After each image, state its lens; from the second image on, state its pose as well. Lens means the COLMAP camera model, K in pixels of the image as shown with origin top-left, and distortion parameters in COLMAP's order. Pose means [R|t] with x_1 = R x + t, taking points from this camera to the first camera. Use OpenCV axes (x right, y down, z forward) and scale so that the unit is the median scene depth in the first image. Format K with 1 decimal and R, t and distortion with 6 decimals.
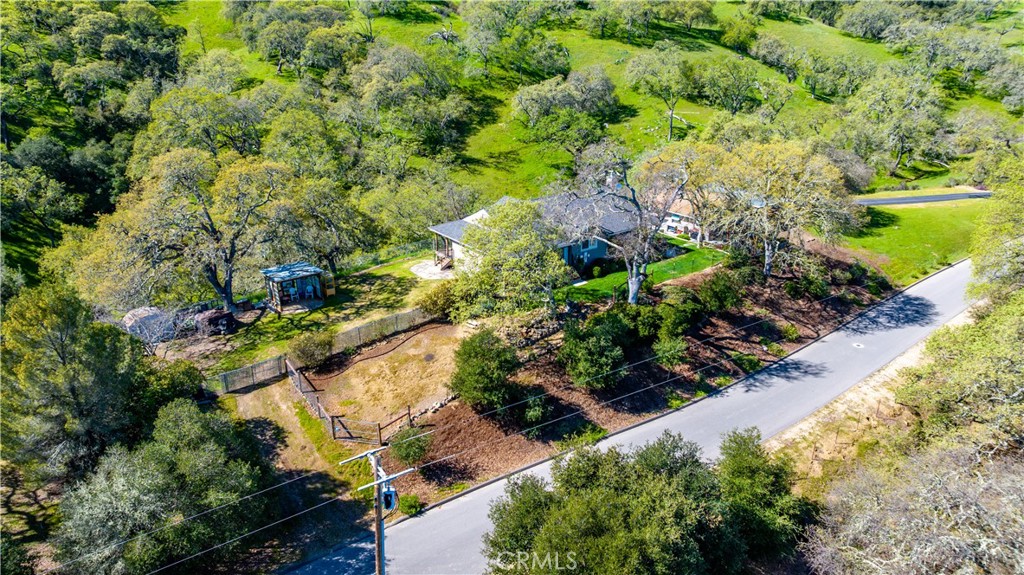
lens RADIAL K [[763.8, 0, 530.9], [0, 763.8, 287.8], [0, 0, 1]] dist [-0.004701, -0.001822]
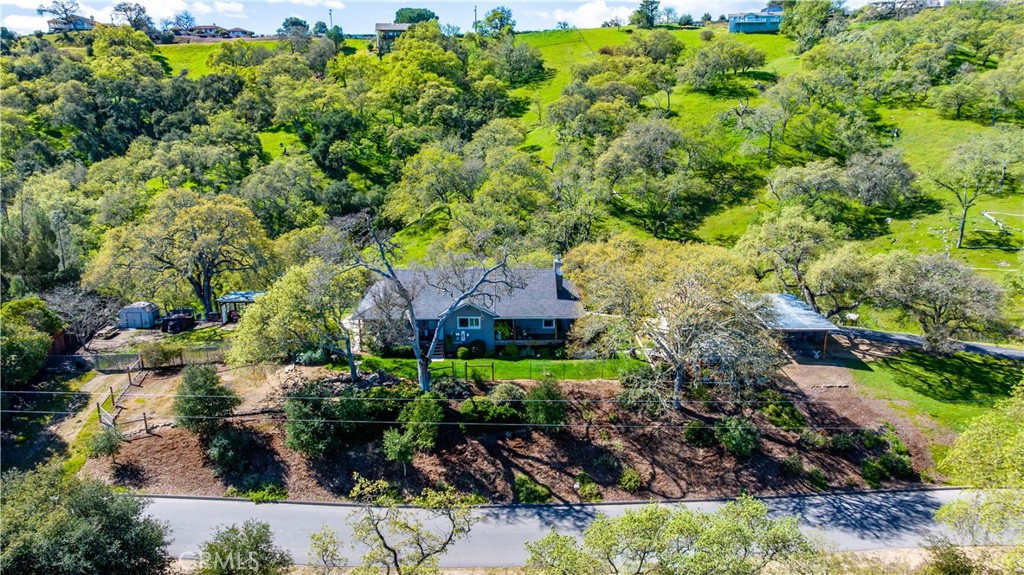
lens RADIAL K [[763.8, 0, 530.9], [0, 763.8, 287.8], [0, 0, 1]] dist [-0.004701, -0.001822]
pose [[0.784721, 0.157130, -0.599602, 0.452243], [-0.211101, 0.977256, -0.020178, -0.062903], [0.582794, 0.142411, 0.800044, 0.178594]]
